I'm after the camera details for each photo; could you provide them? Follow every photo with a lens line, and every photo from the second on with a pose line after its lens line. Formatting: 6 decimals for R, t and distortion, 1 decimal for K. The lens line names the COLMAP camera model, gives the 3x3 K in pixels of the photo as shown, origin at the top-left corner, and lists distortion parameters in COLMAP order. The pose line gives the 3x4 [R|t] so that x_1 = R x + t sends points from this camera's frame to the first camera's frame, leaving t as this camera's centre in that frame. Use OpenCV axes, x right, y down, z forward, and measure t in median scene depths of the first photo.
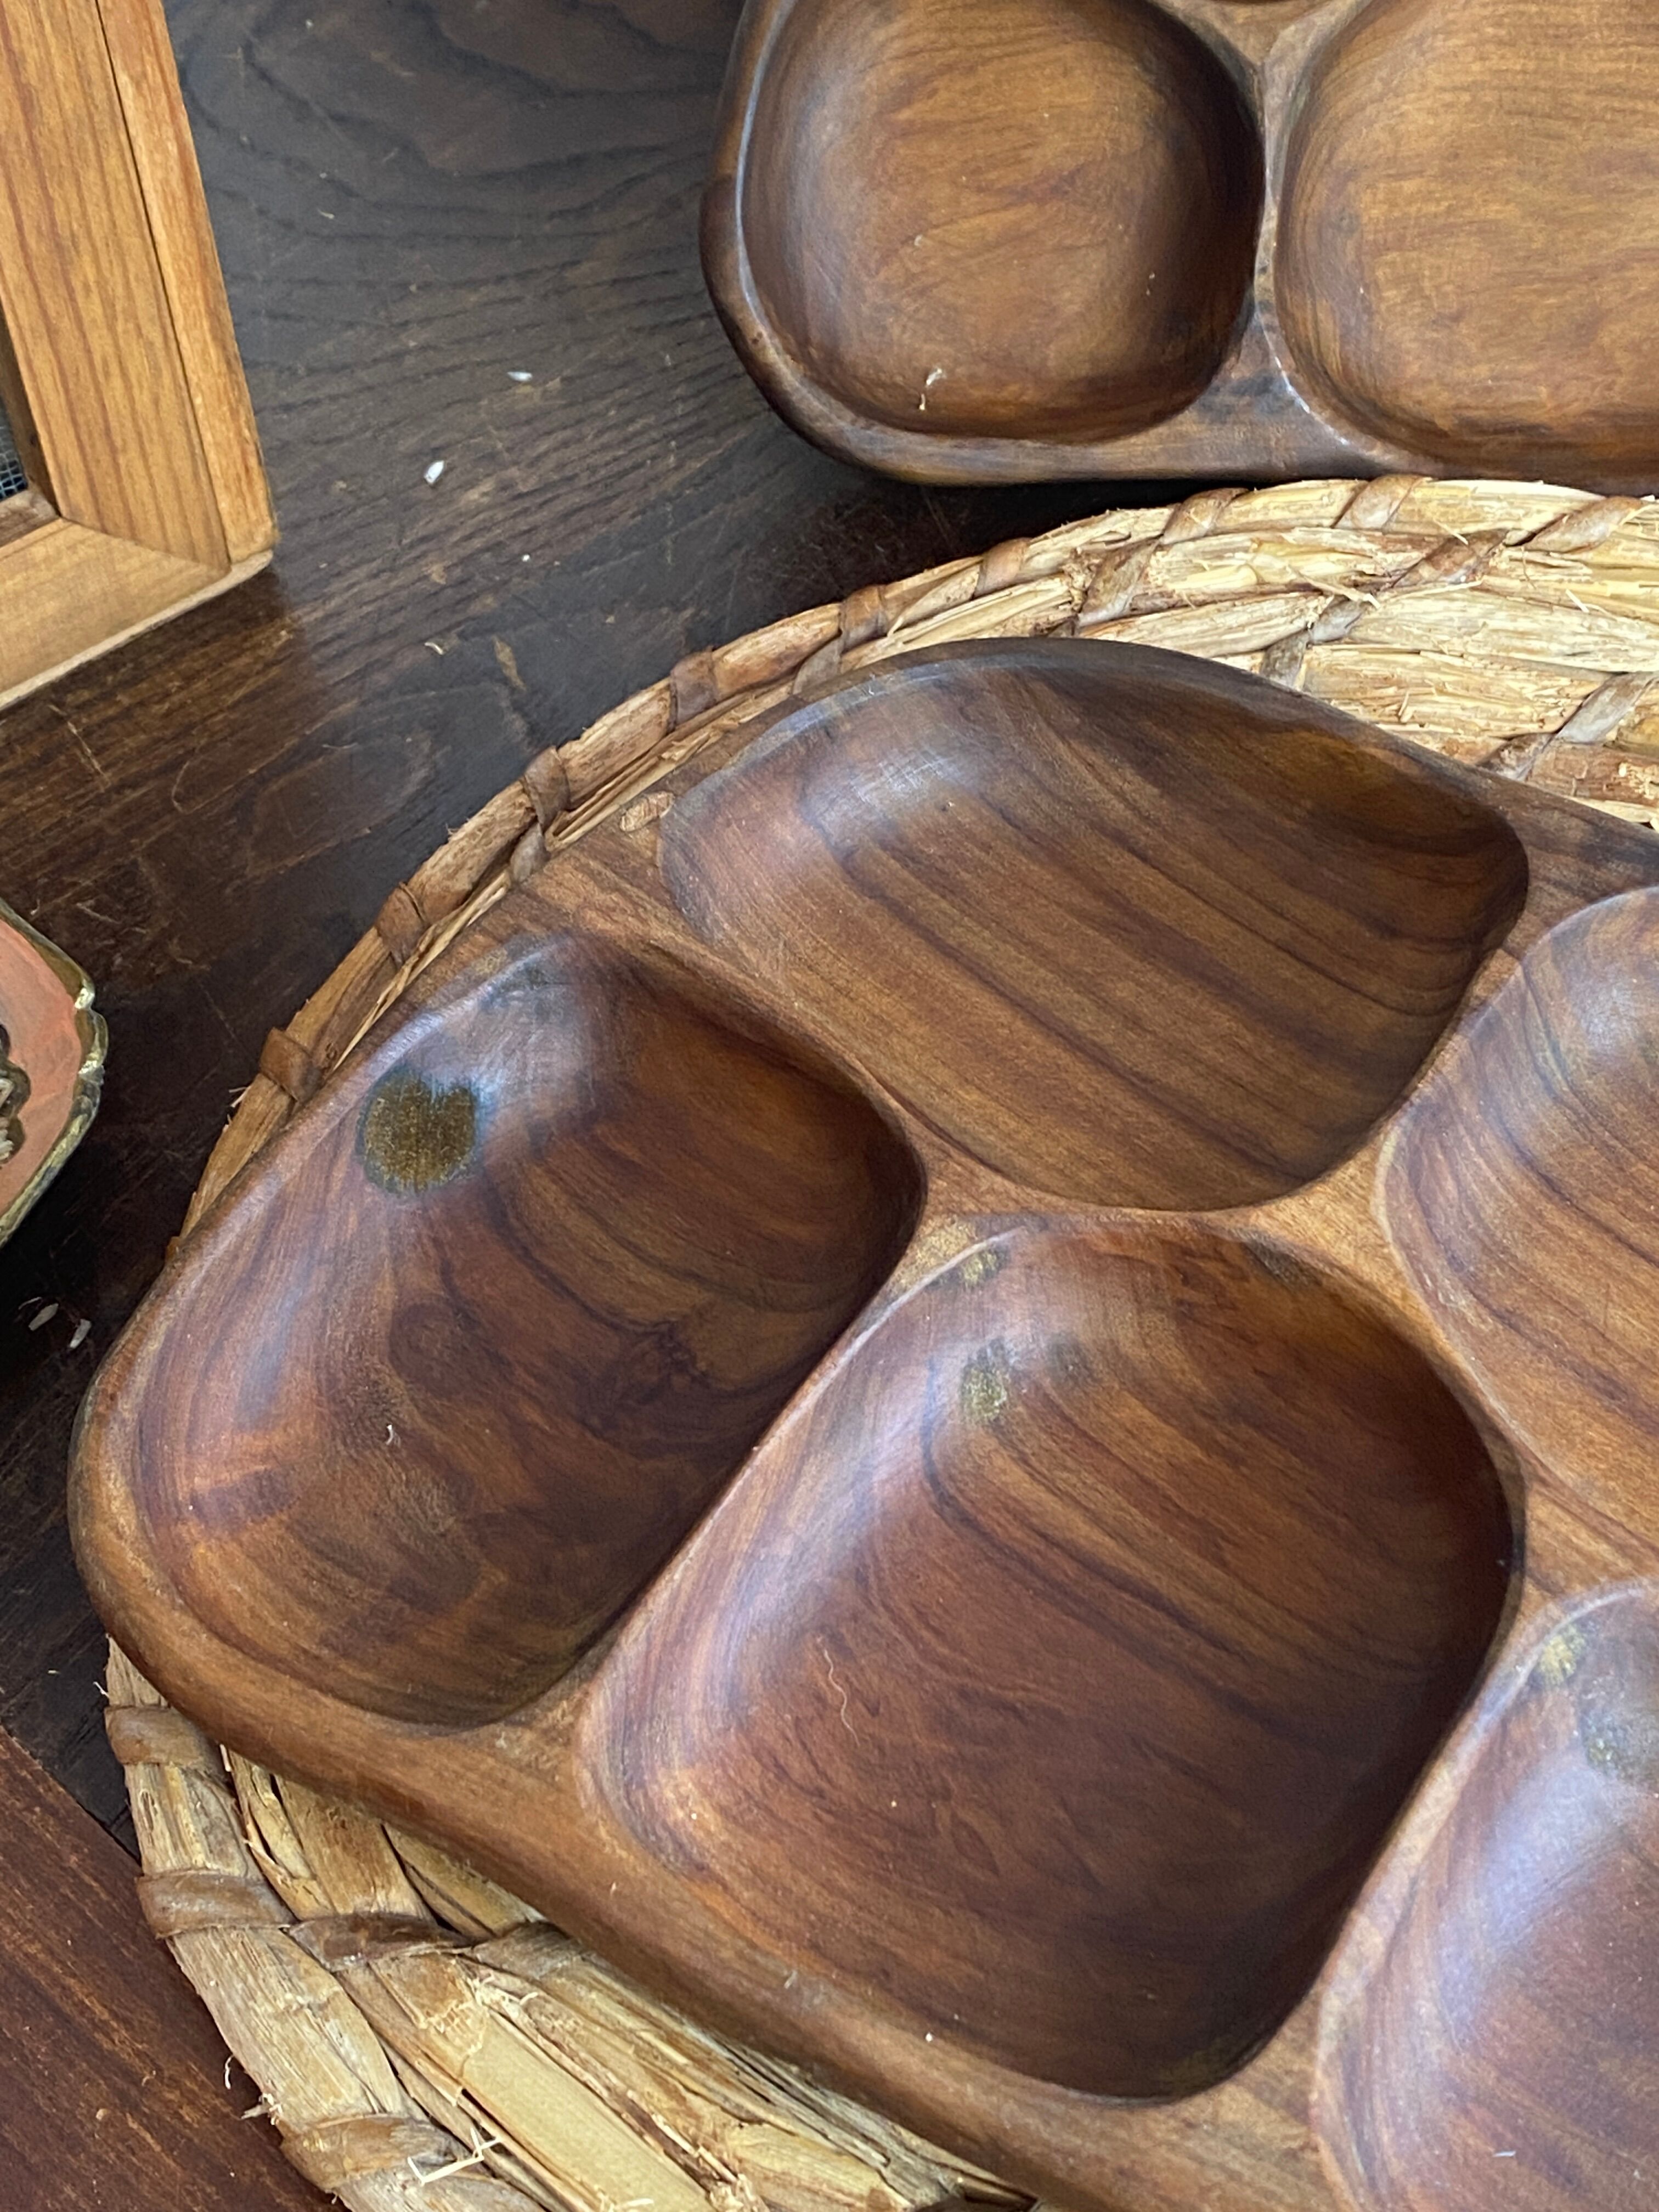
lens RADIAL K [[3430.3, 0, 840.9], [0, 3430.3, 1091.9], [0, 0, 1]] dist [0.243228, -0.871340]
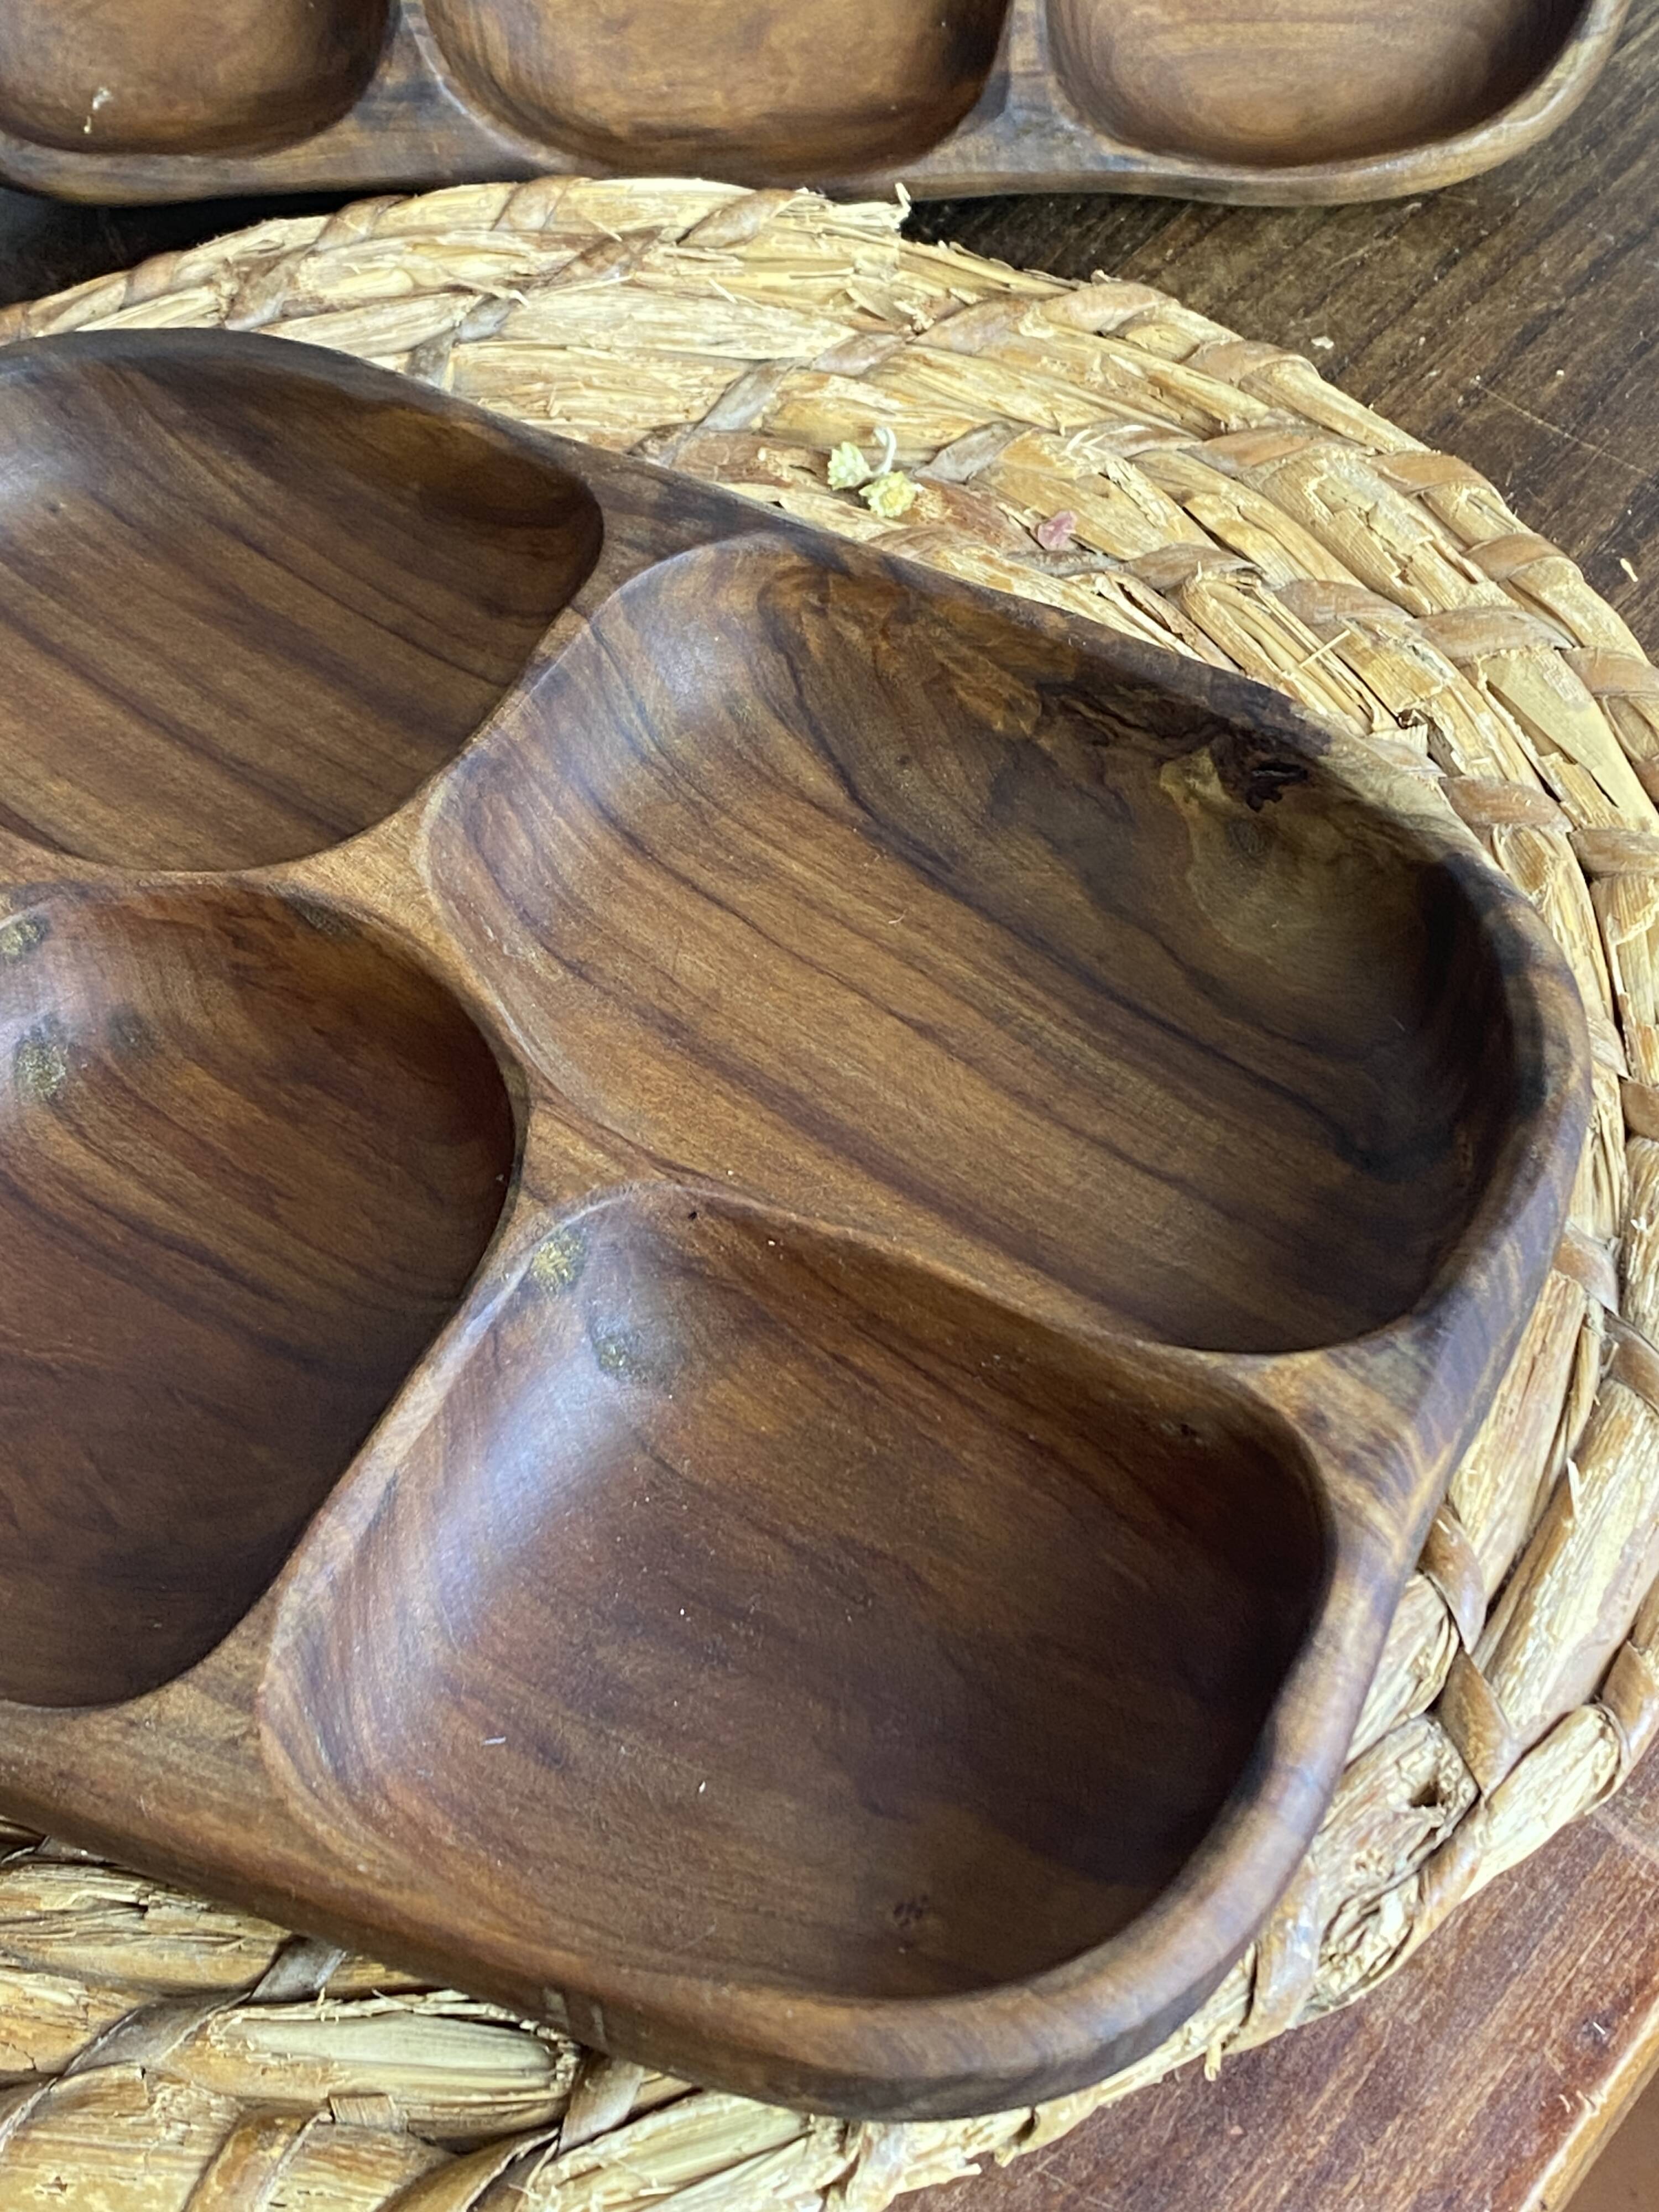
lens RADIAL K [[3440.2, 0, 832.4], [0, 3440.2, 1108.7], [0, 0, 1]] dist [0.249616, -0.920652]
pose [[0.995247, -0.059735, 0.076904, 0.182850], [0.057555, 0.997883, 0.030268, 0.078524], [-0.078549, -0.025698, 0.996579, -0.010556]]
